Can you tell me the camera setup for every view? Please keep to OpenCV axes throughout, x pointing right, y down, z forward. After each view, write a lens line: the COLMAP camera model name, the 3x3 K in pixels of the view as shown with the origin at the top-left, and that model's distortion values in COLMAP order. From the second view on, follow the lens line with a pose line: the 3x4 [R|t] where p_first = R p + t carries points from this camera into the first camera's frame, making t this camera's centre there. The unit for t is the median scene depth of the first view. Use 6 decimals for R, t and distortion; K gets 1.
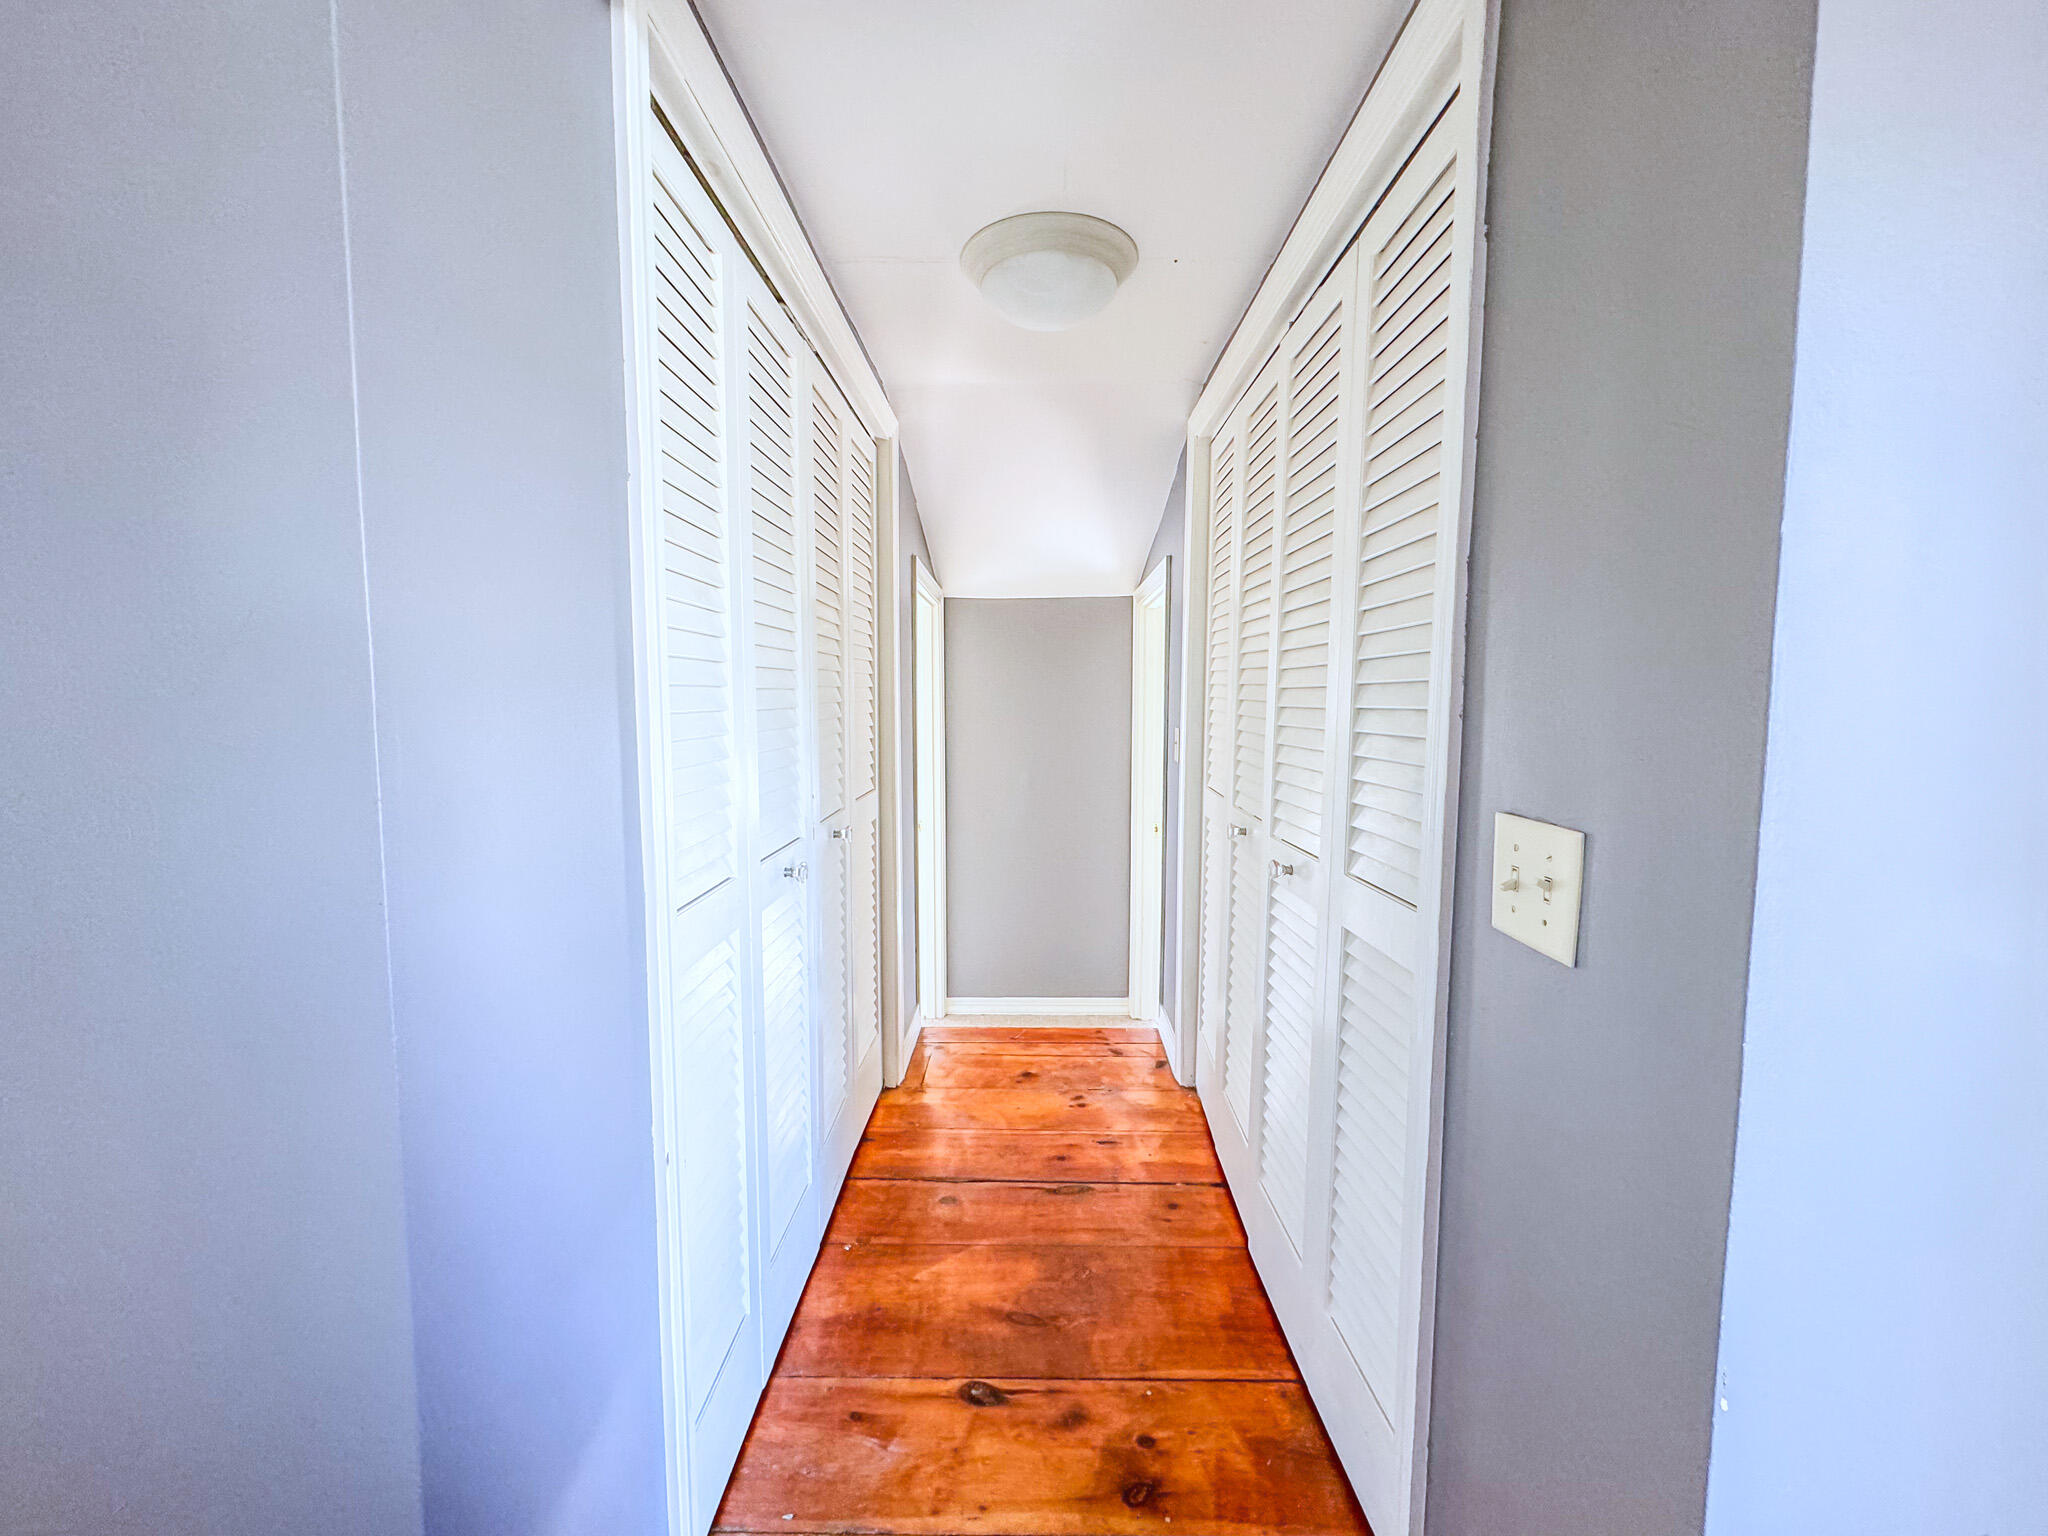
lens RADIAL K [[821.1, 0, 1021.1], [0, 821.1, 764.7], [0, 0, 1]] dist [-0.000929, -0.000025]
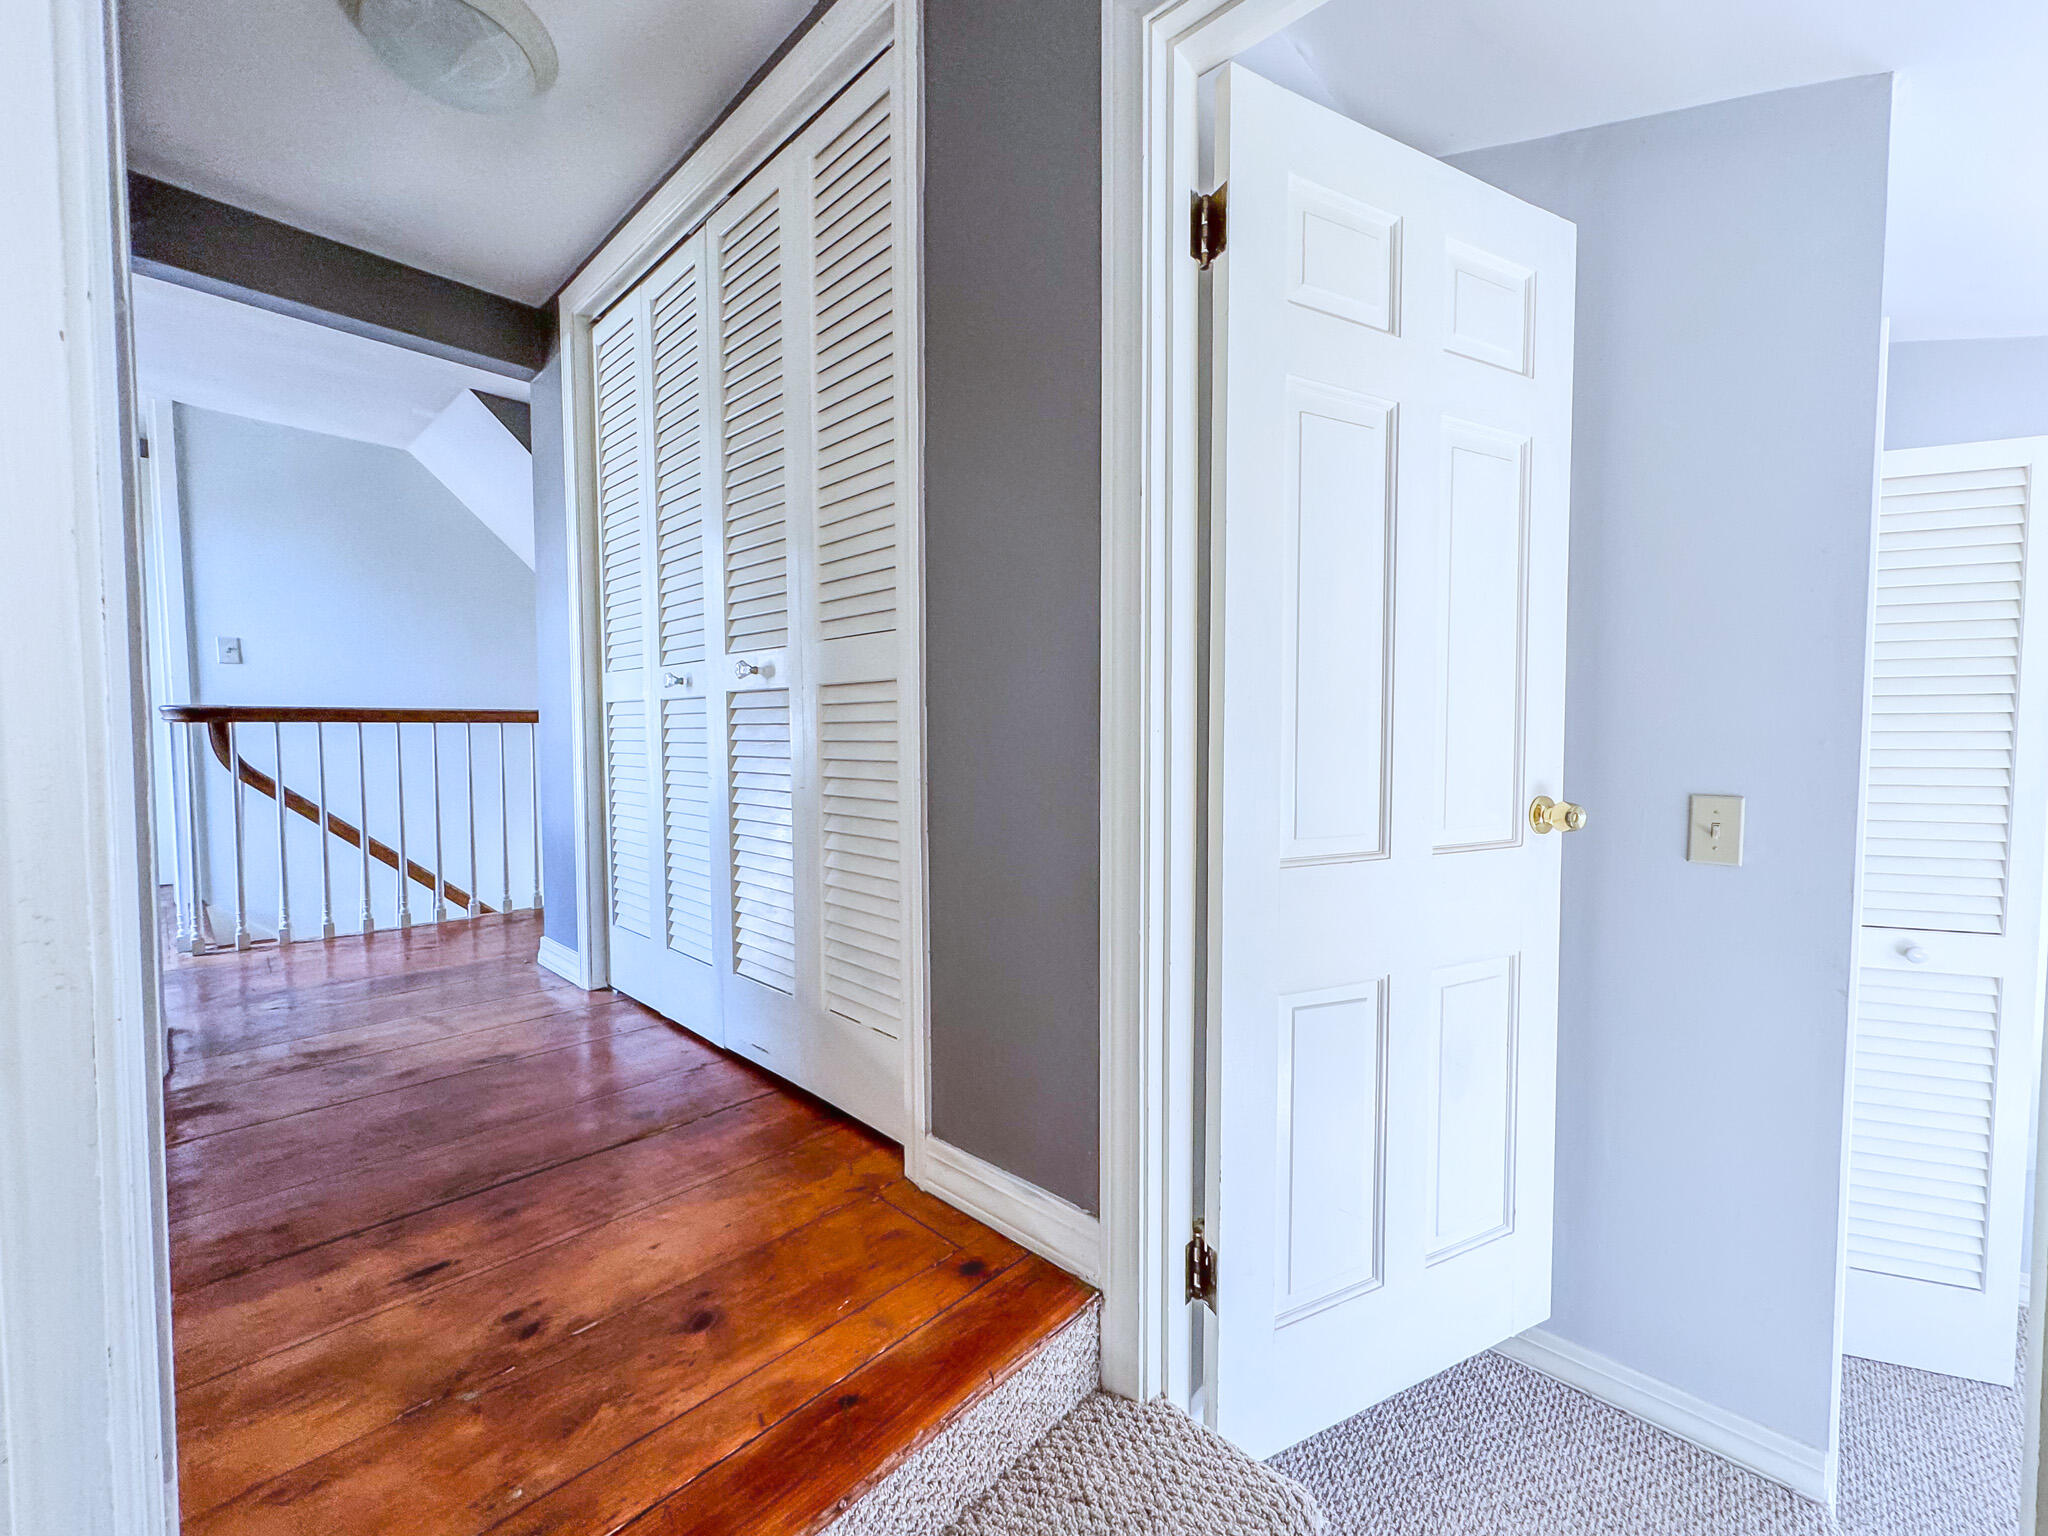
lens RADIAL K [[821.1, 0, 1021.1], [0, 821.1, 764.7], [0, 0, 1]] dist [-0.000929, -0.000025]
pose [[-0.675016, 0.031009, -0.737151, 0.228005], [-0.059219, 0.993616, 0.096025, 0.069819], [0.735423, 0.108472, -0.668870, 1.626724]]
